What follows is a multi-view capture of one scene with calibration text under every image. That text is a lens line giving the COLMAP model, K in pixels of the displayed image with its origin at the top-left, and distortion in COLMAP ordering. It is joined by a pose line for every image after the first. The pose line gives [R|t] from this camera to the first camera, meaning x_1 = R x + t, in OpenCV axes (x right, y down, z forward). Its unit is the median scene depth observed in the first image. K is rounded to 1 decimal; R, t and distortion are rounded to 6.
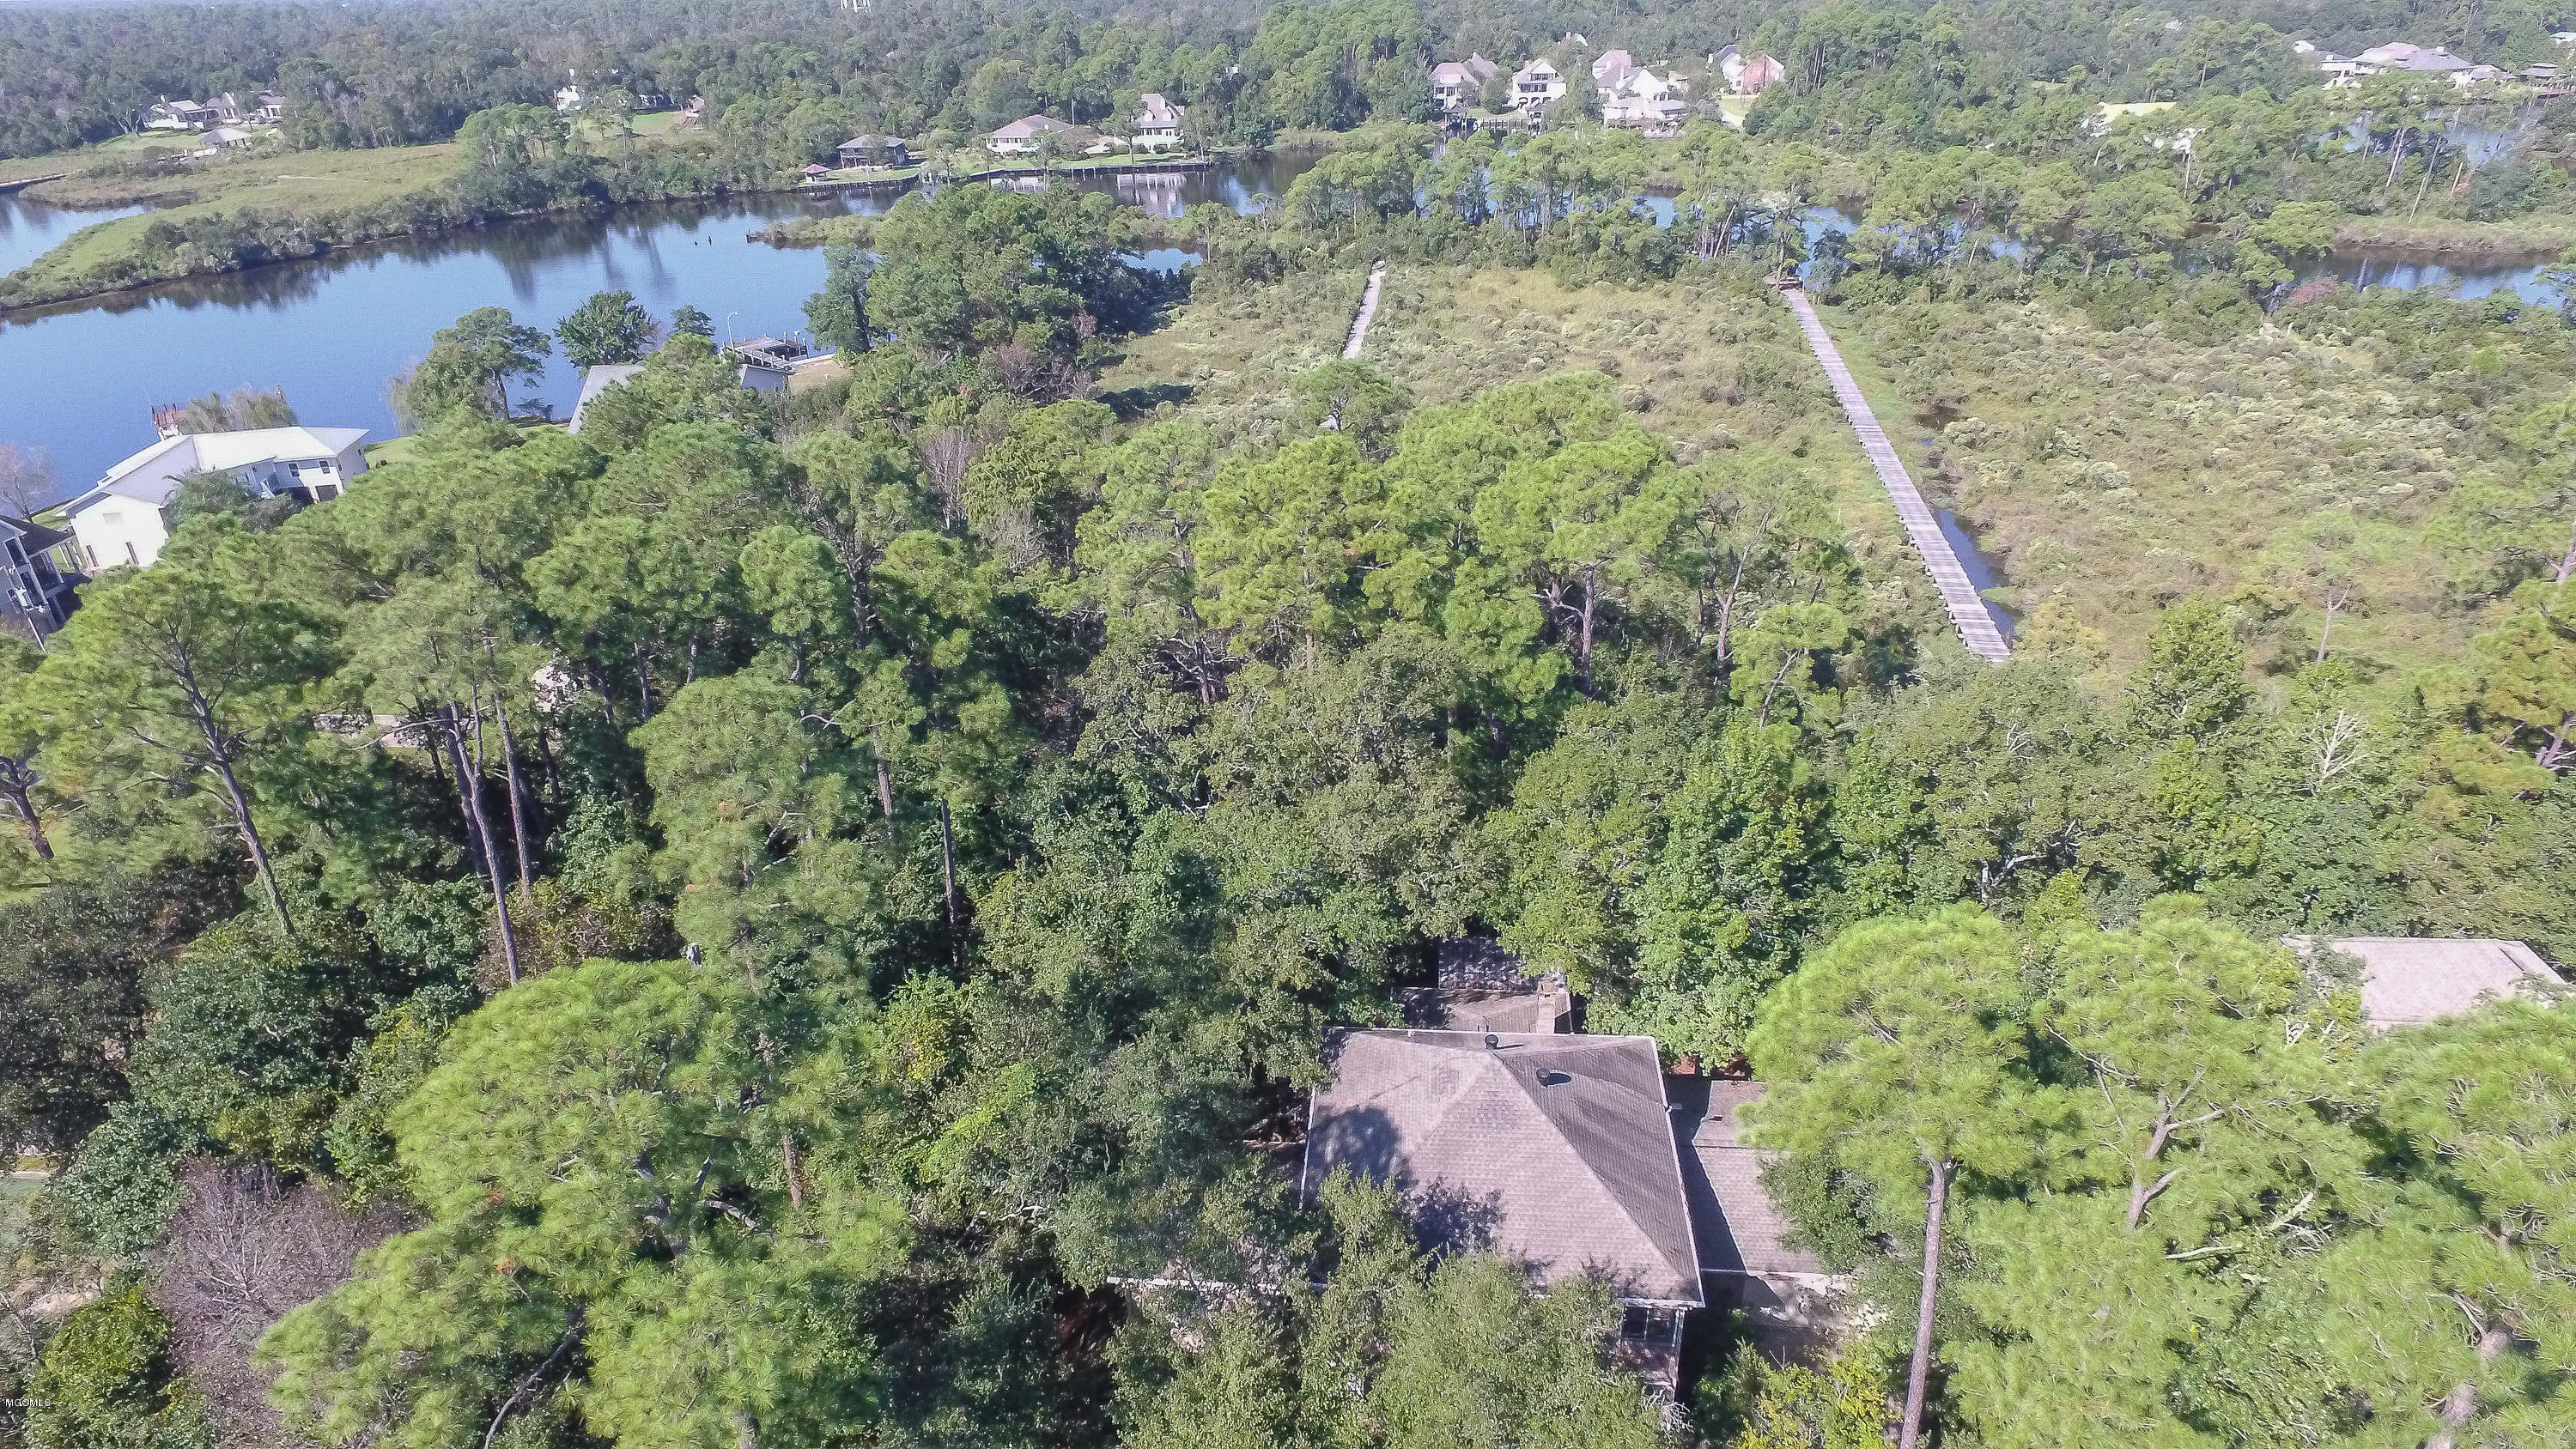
lens RADIAL K [[1528.2, 0, 1288.0], [0, 1528.2, 724.5], [0, 0, 1]] dist [0.001987, 0.003230]
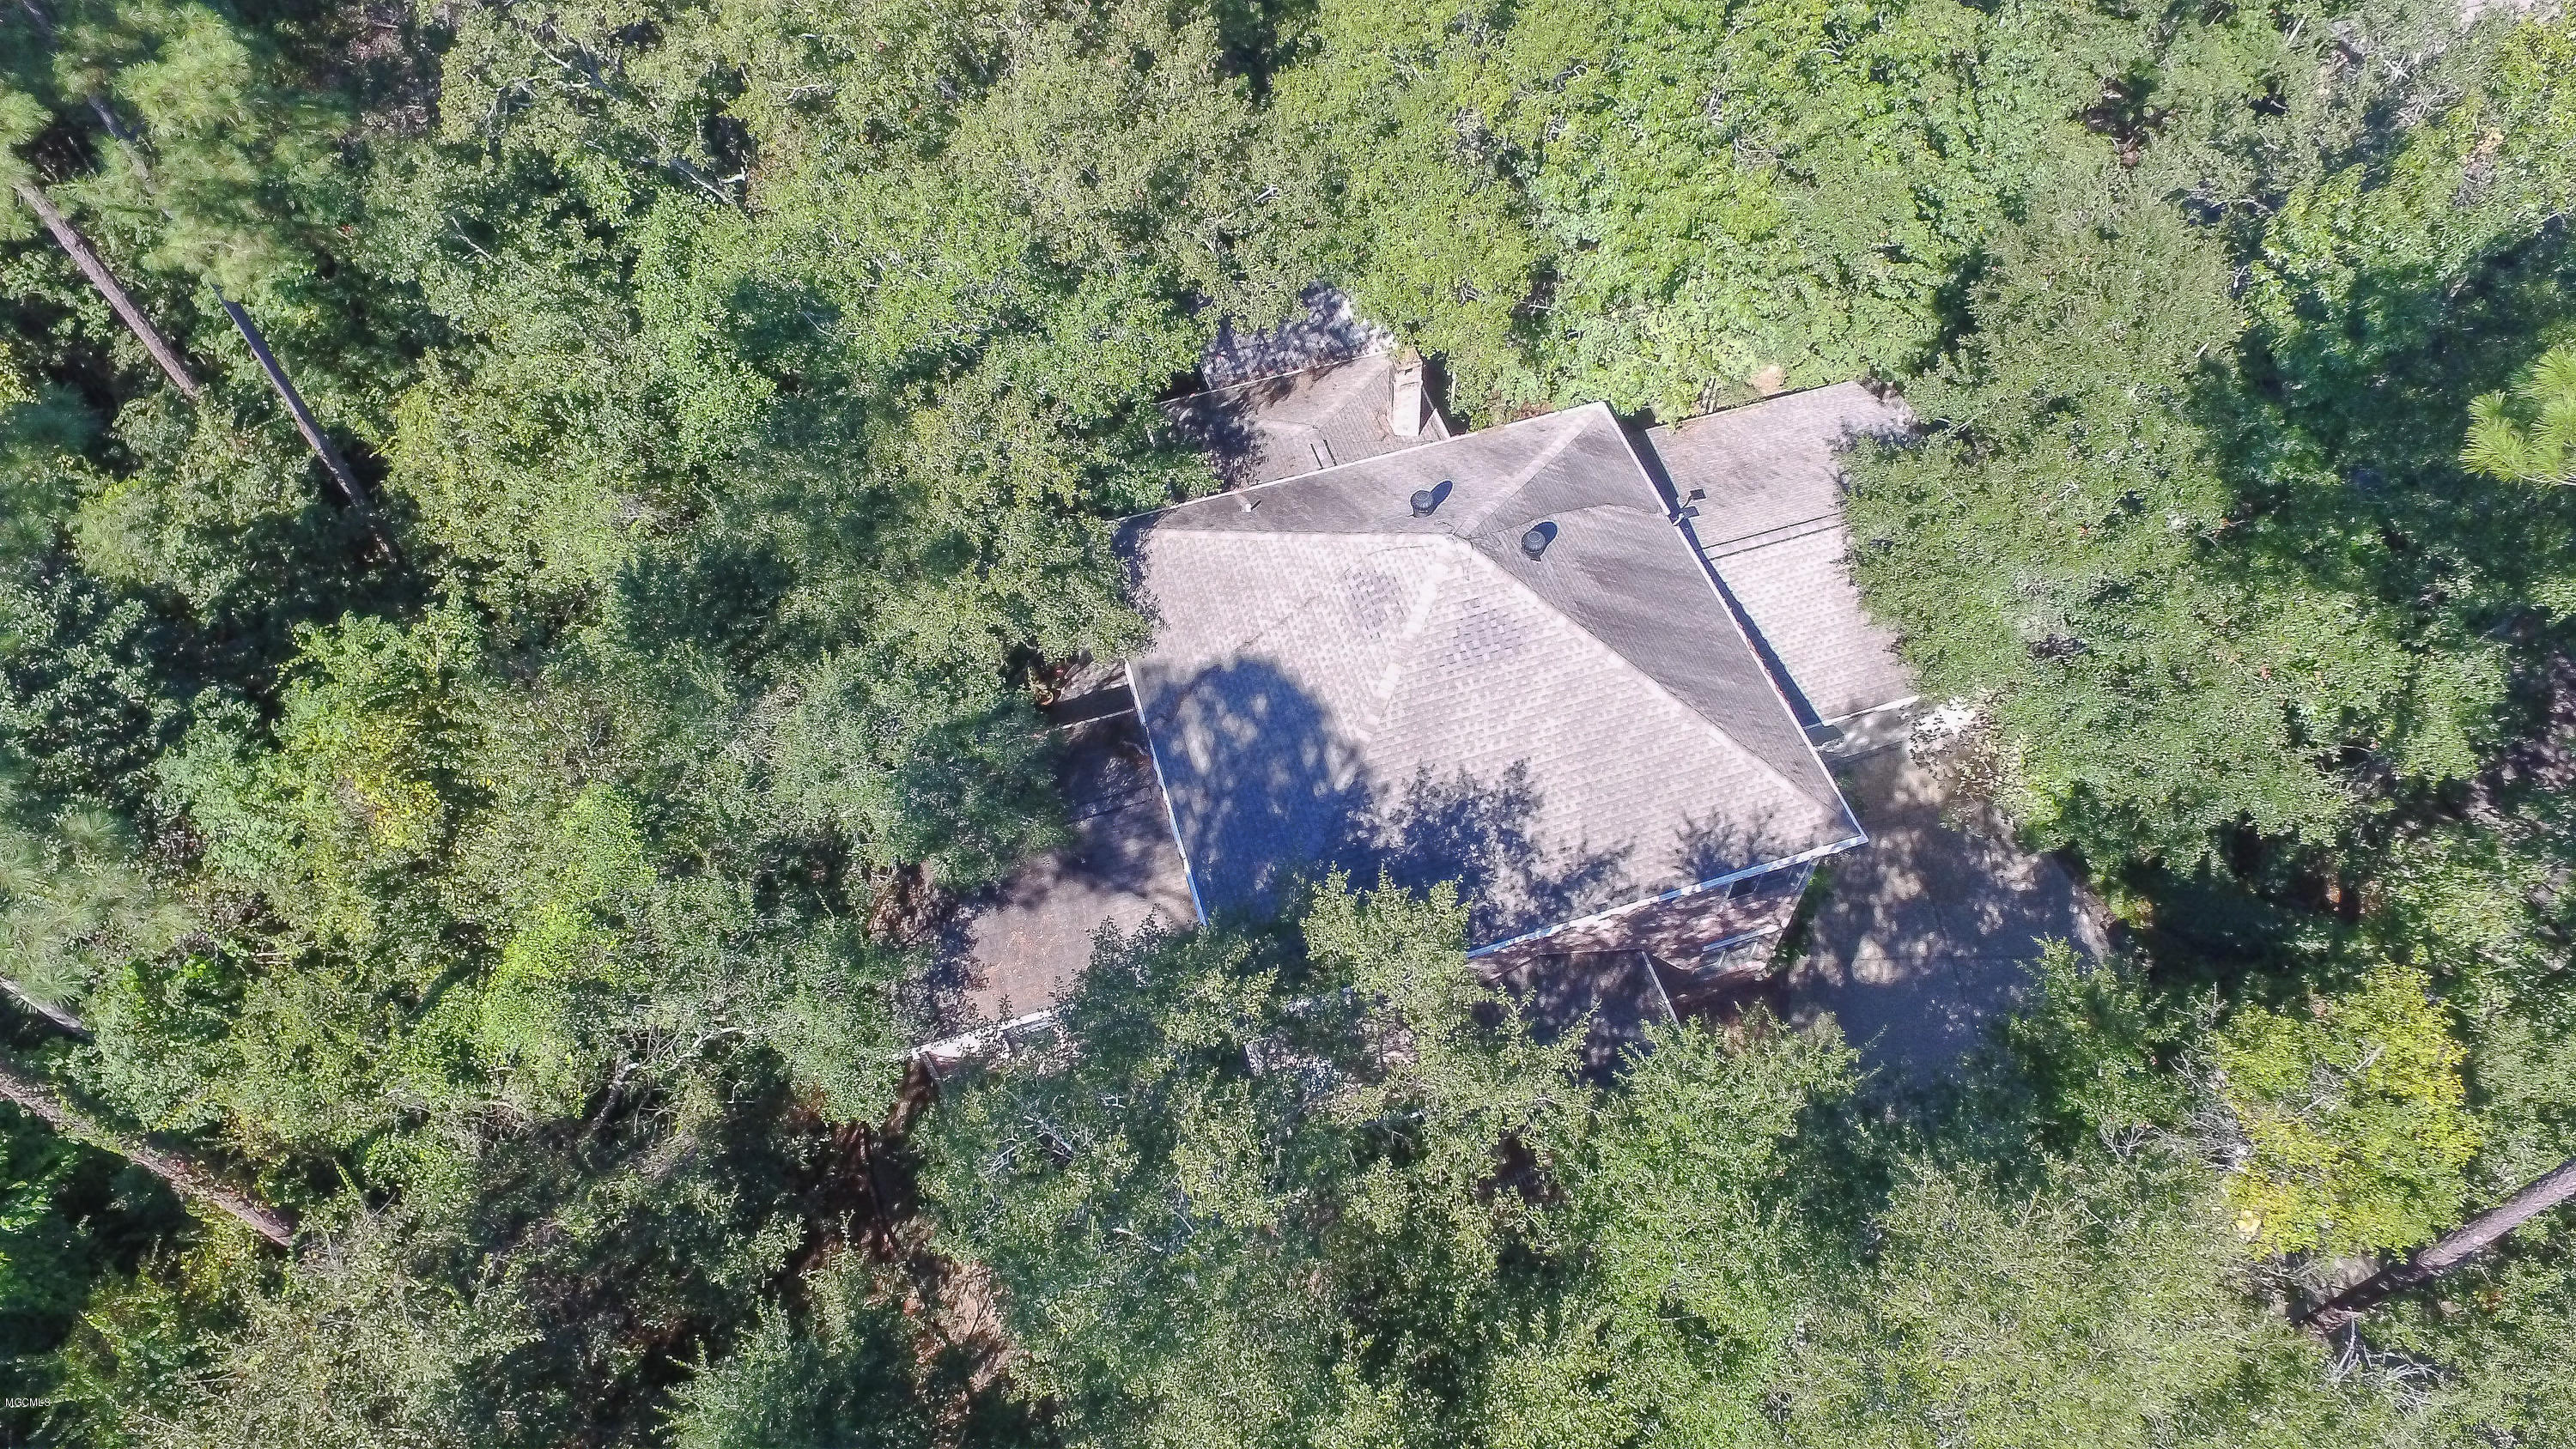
lens RADIAL K [[1528.2, 0, 1288.0], [0, 1528.2, 724.5], [0, 0, 1]] dist [0.001987, 0.003230]
pose [[0.929131, -0.305335, 0.208534, -0.048866], [0.178879, 0.864780, 0.469210, 0.002489], [-0.323602, -0.398655, 0.858112, 0.418729]]
